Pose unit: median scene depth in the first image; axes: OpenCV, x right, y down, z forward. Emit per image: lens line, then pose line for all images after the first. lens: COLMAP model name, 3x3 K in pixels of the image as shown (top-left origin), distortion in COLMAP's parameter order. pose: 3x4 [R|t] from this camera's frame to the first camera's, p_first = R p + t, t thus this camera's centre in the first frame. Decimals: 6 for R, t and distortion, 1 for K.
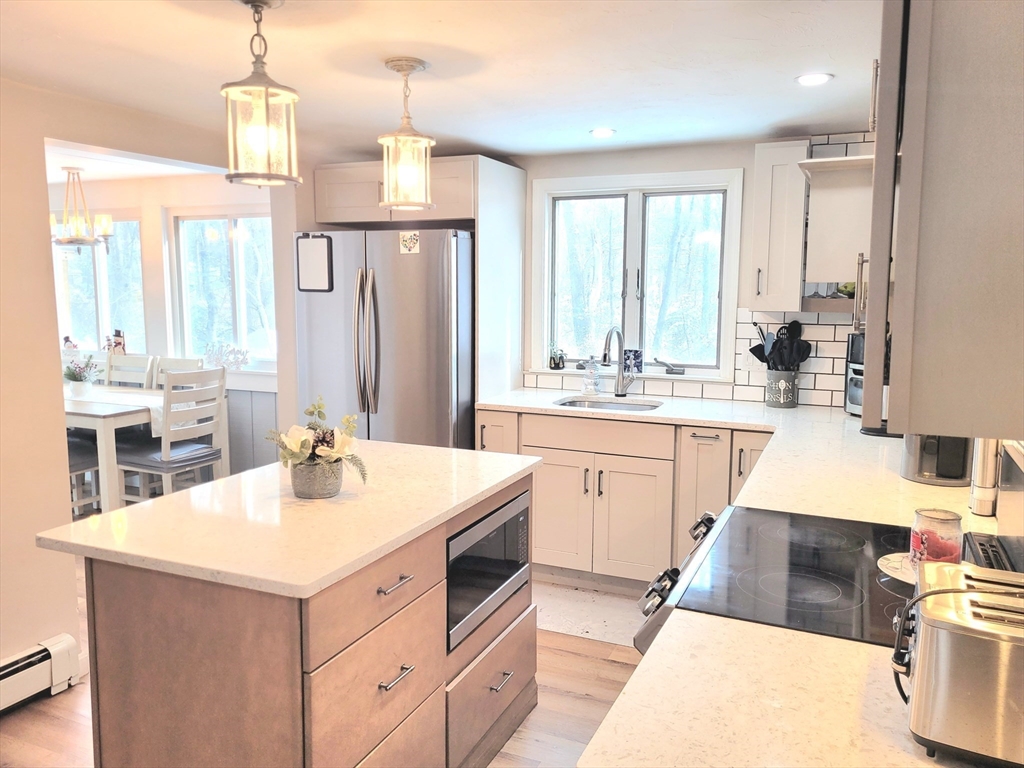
lens RADIAL K [[794.2, 0, 501.7], [0, 794.2, 380.2], [0, 0, 1]] dist [0.066945, -0.062385]
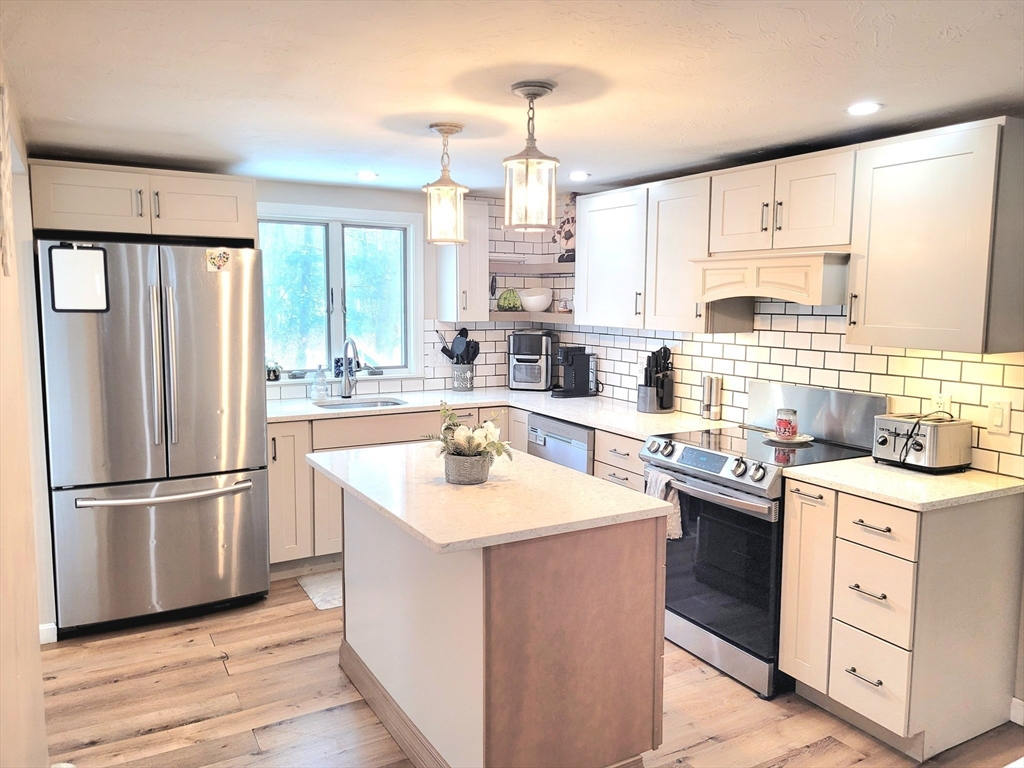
lens RADIAL K [[773.0, 0, 512.0], [0, 773.0, 384.0], [0, 0, 1]] dist [0.067162, -0.057505]
pose [[0.588315, -0.092375, 0.803338, -0.652903], [0.095301, 0.994451, 0.044558, -0.028900], [-0.802996, 0.050345, 0.593854, 0.141152]]
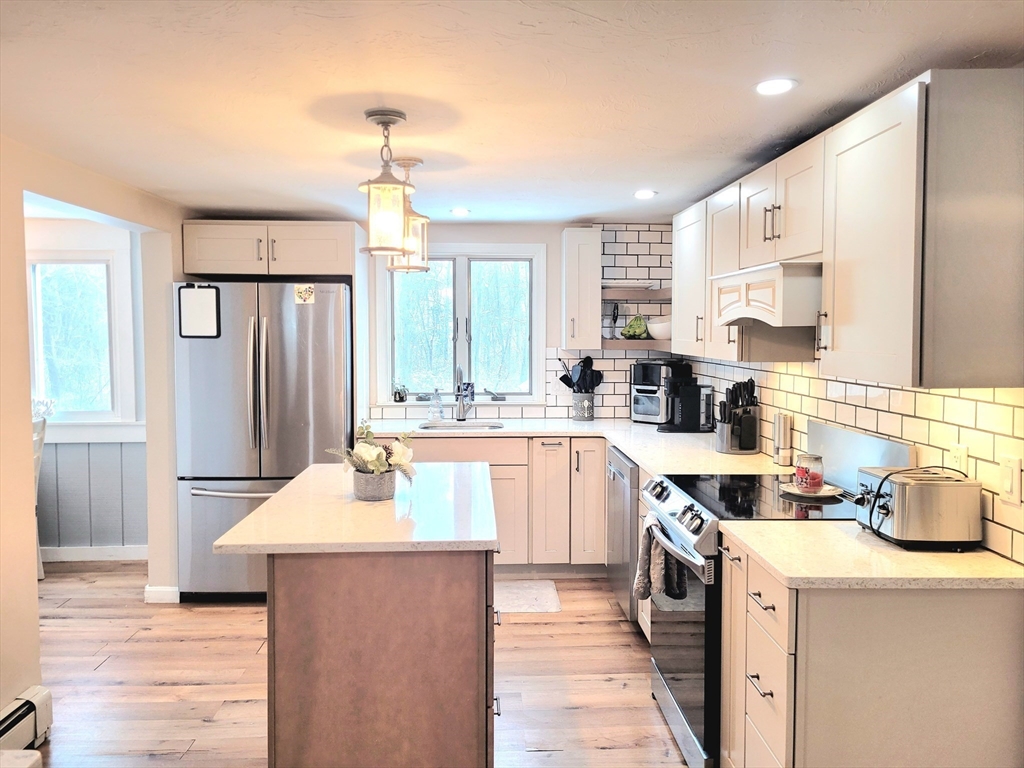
lens RADIAL K [[770.7, 0, 501.8], [0, 770.7, 374.4], [0, 0, 1]] dist [0.061452, -0.053547]
pose [[0.895297, -0.030031, 0.444456, -0.340666], [0.058327, 0.997038, -0.050124, 0.012987], [-0.441635, 0.070800, 0.894397, -0.102704]]
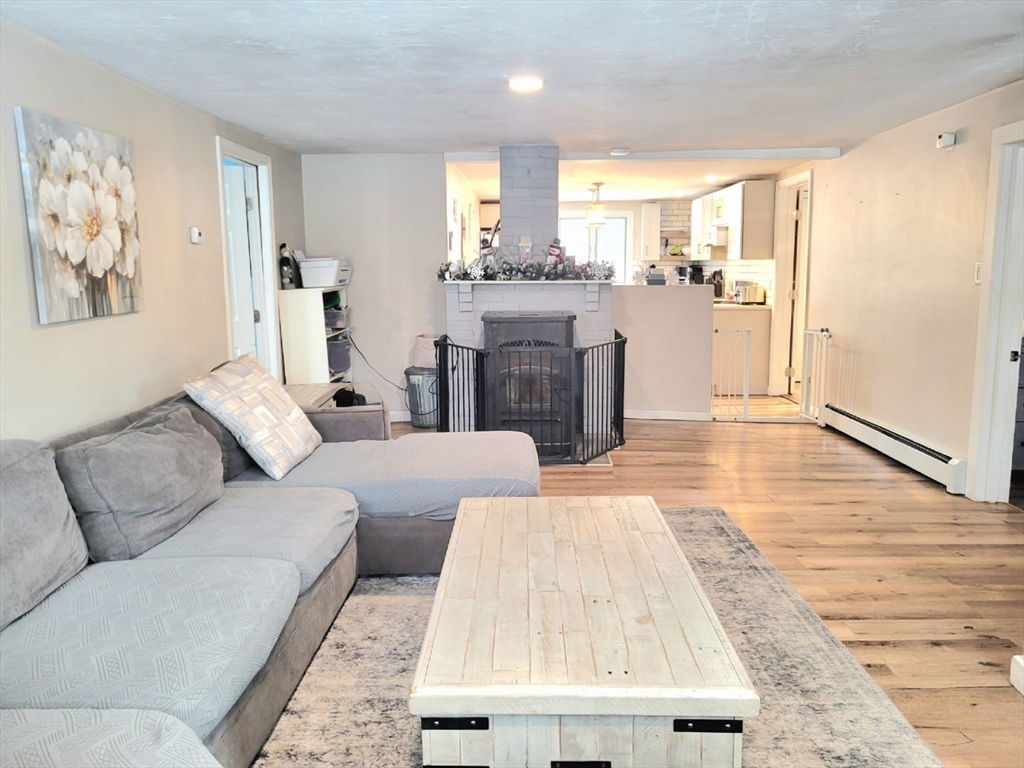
lens RADIAL K [[770.7, 0, 501.8], [0, 770.7, 374.4], [0, 0, 1]] dist [0.061452, -0.053547]
pose [[0.921666, -0.063859, 0.382692, -1.199253], [0.057517, 0.997952, 0.028002, 0.207380], [-0.383696, -0.003797, 0.923452, -1.332505]]
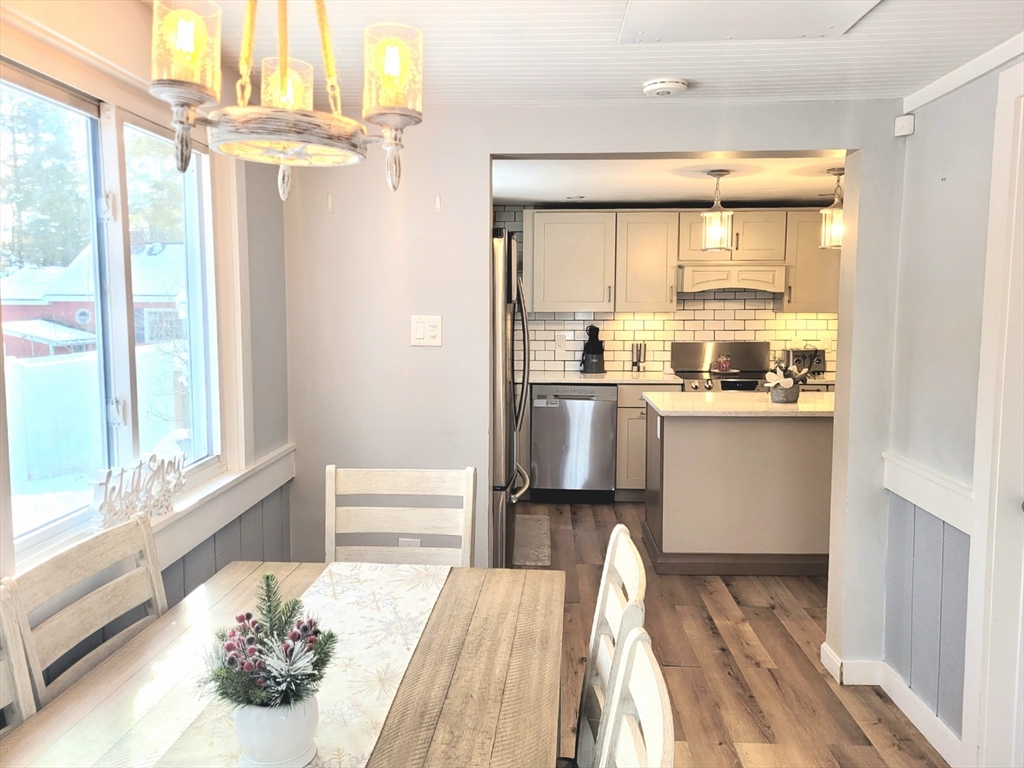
lens RADIAL K [[794.2, 0, 501.7], [0, 794.2, 380.2], [0, 0, 1]] dist [0.066945, -0.062385]
pose [[-0.365396, -0.100040, 0.925461, -1.024751], [0.113367, 0.982025, 0.150915, -0.161084], [-0.923923, 0.160061, -0.347487, 1.333892]]
